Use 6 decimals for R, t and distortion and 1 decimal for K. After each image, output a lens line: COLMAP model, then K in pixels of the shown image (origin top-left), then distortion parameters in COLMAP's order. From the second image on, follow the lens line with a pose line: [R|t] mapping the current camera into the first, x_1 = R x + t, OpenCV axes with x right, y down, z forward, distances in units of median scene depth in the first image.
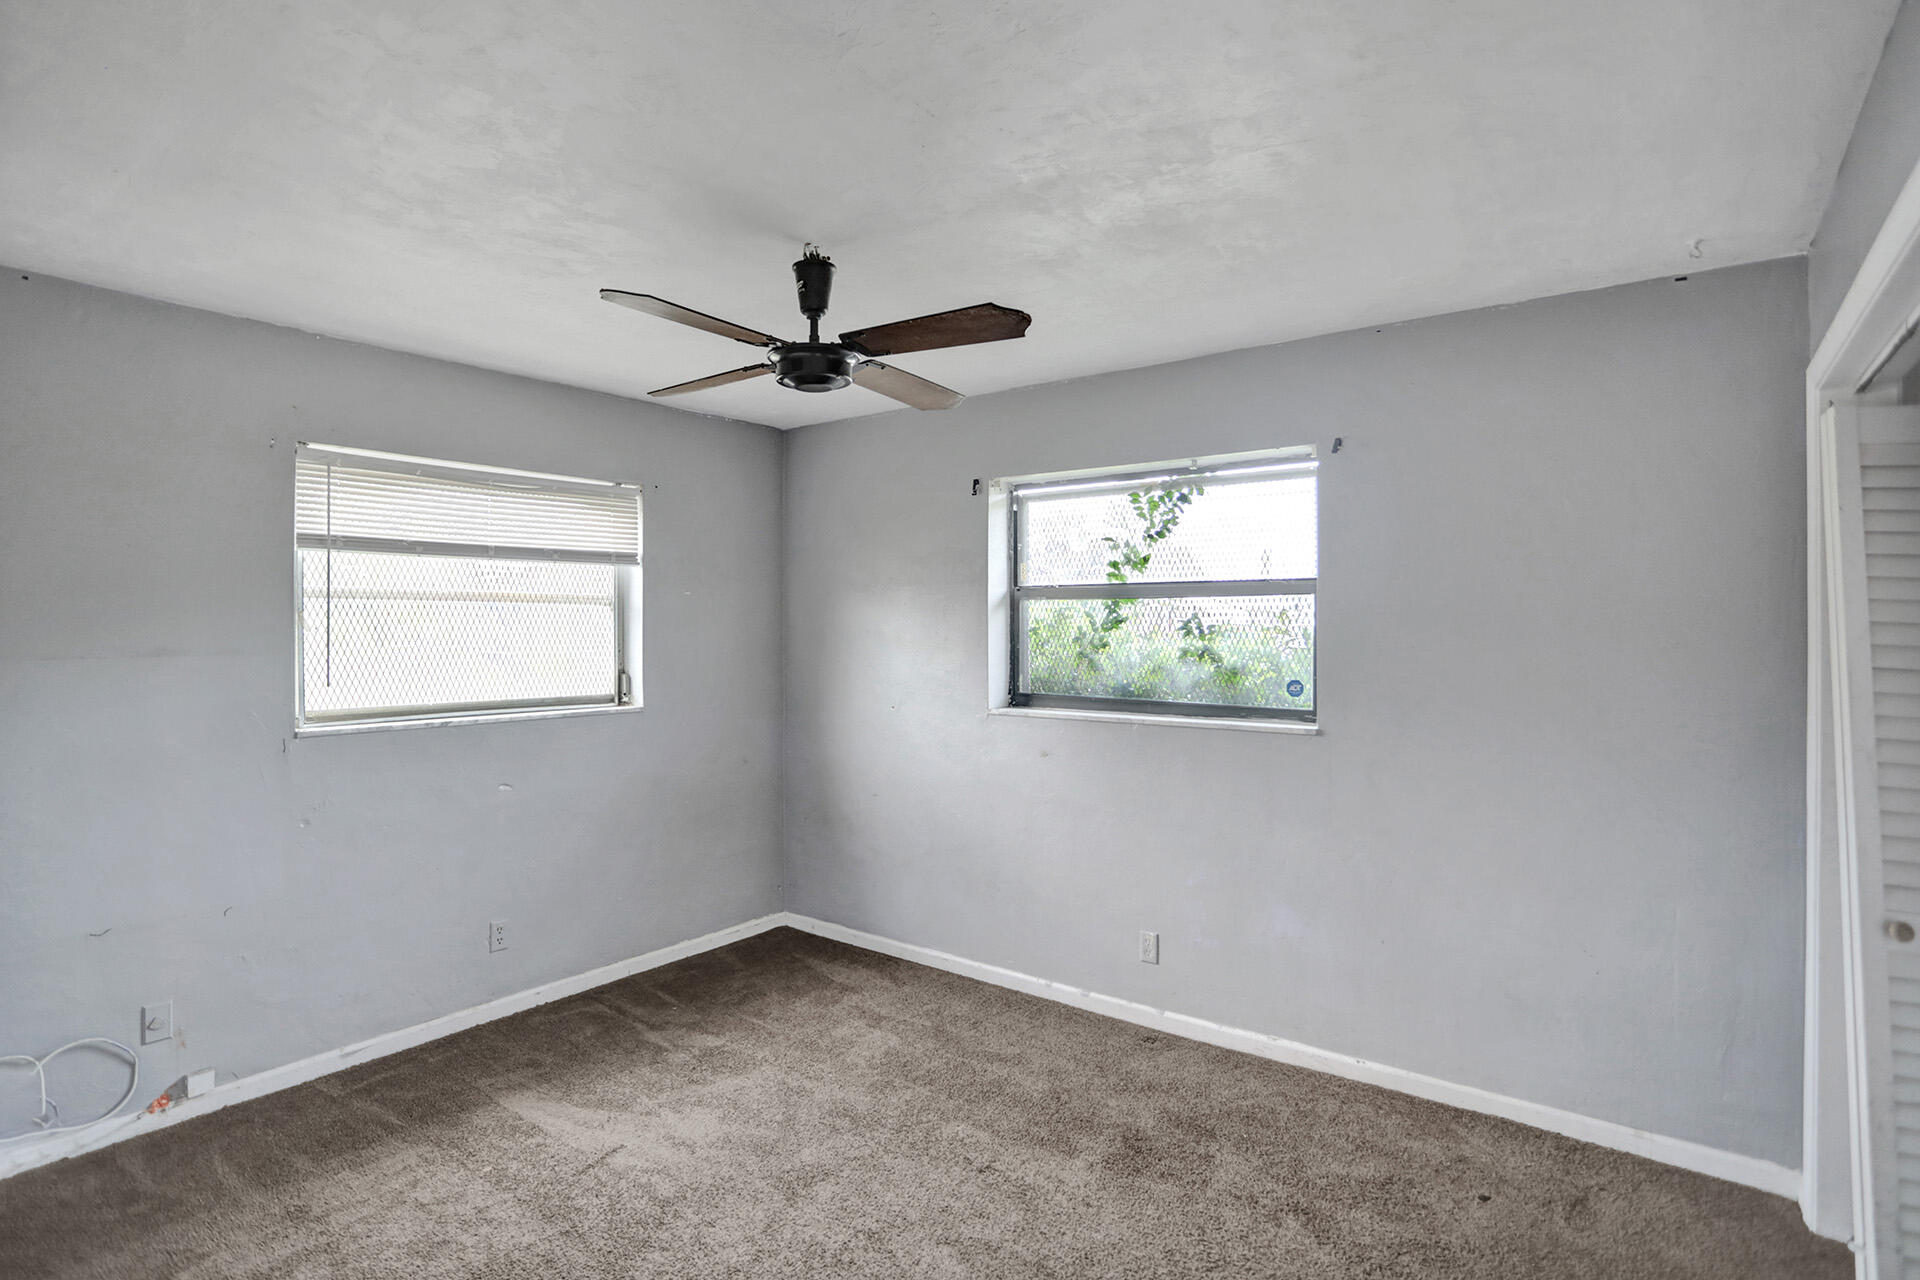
lens RADIAL K [[955.4, 0, 953.2], [0, 955.4, 606.3], [0, 0, 1]] dist [-0.081329, 0.035261]
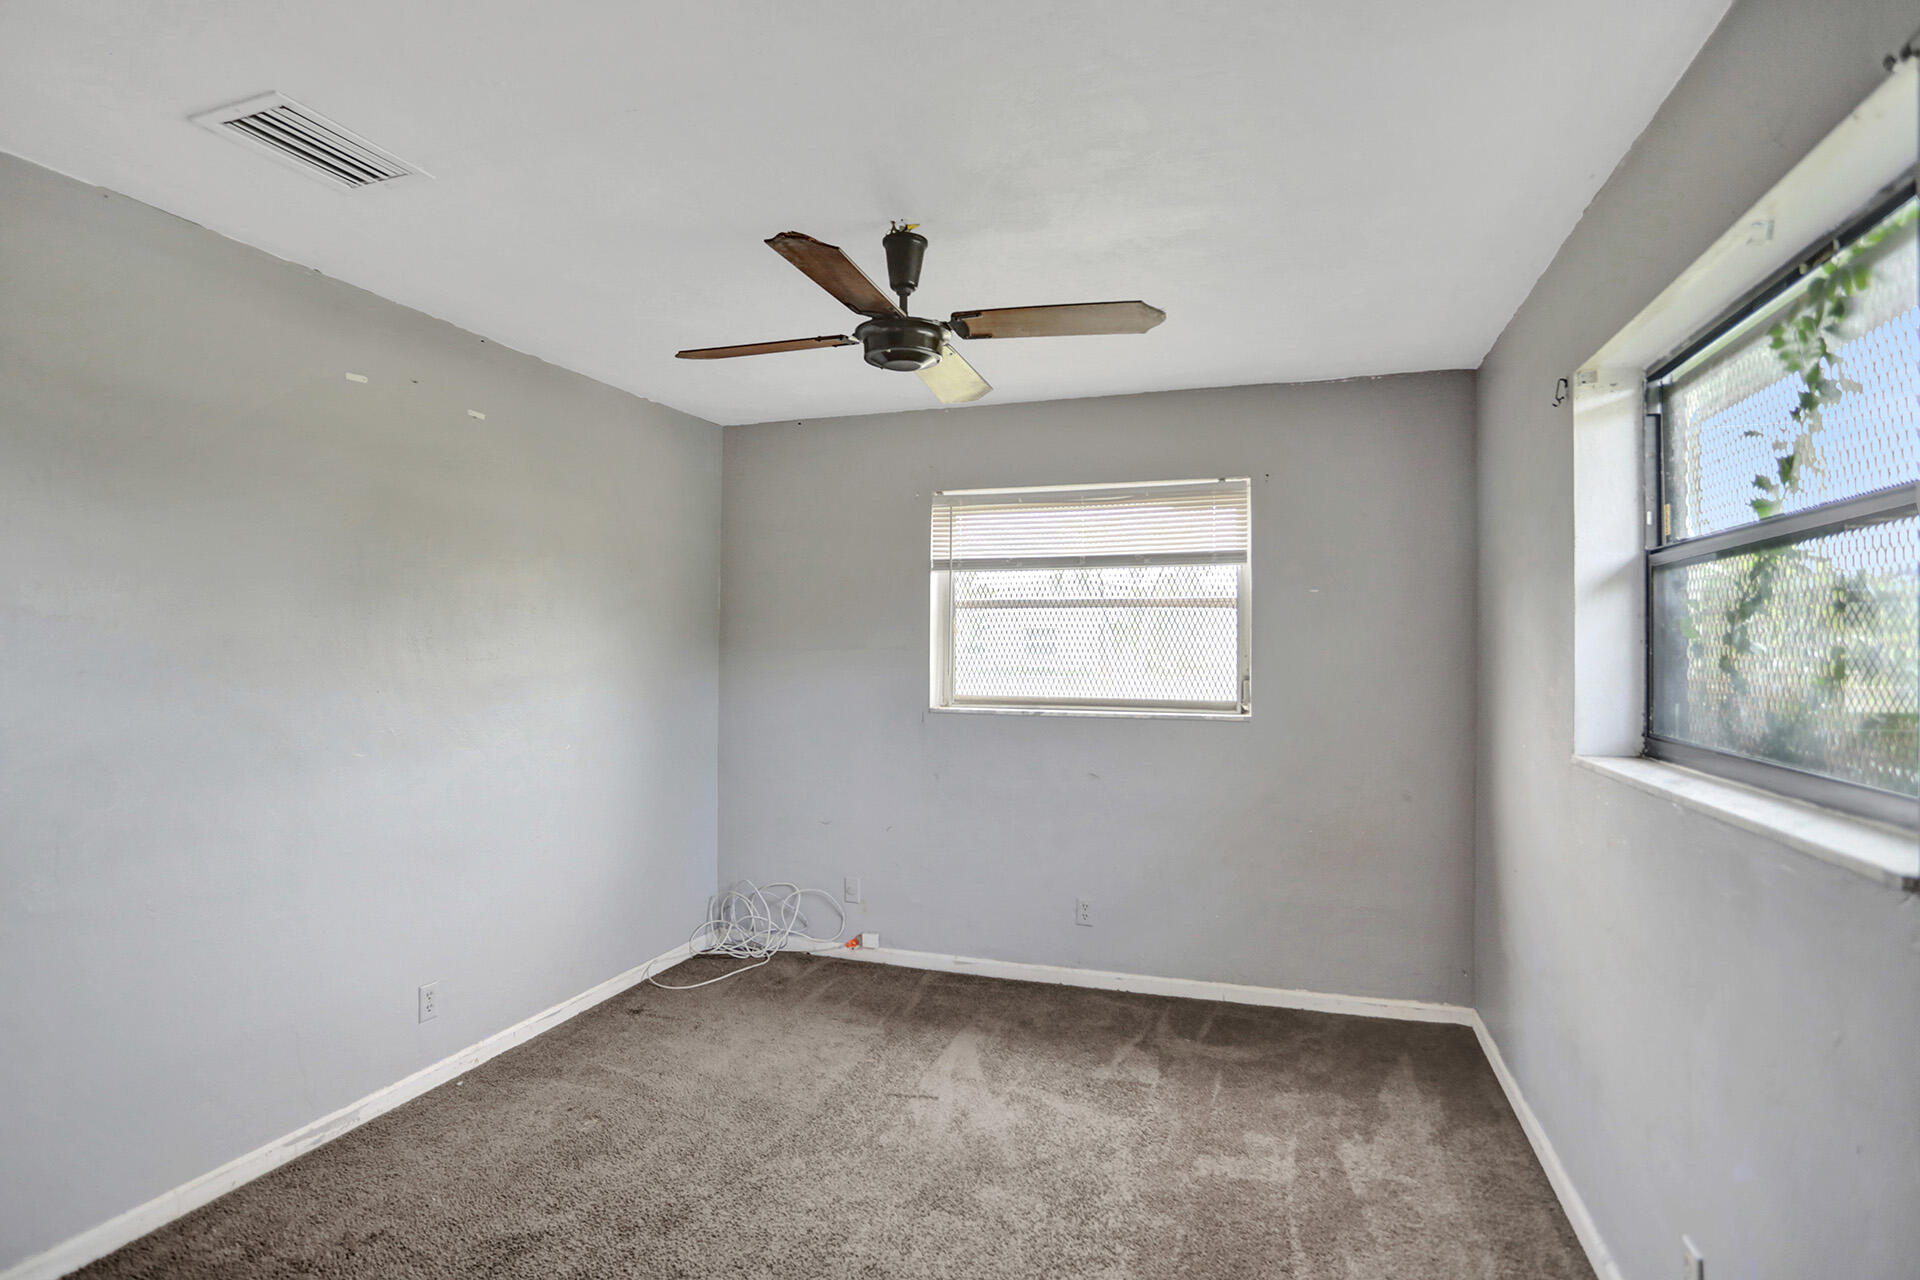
lens RADIAL K [[962.4, 0, 960.0], [0, 962.4, 640.0], [0, 0, 1]] dist [-0.072163, 0.037321]
pose [[0.319364, -0.007586, -0.947602, 0.563049], [0.014028, 0.999896, -0.003277, 0.037508], [0.947528, -0.012246, 0.319438, 0.534418]]
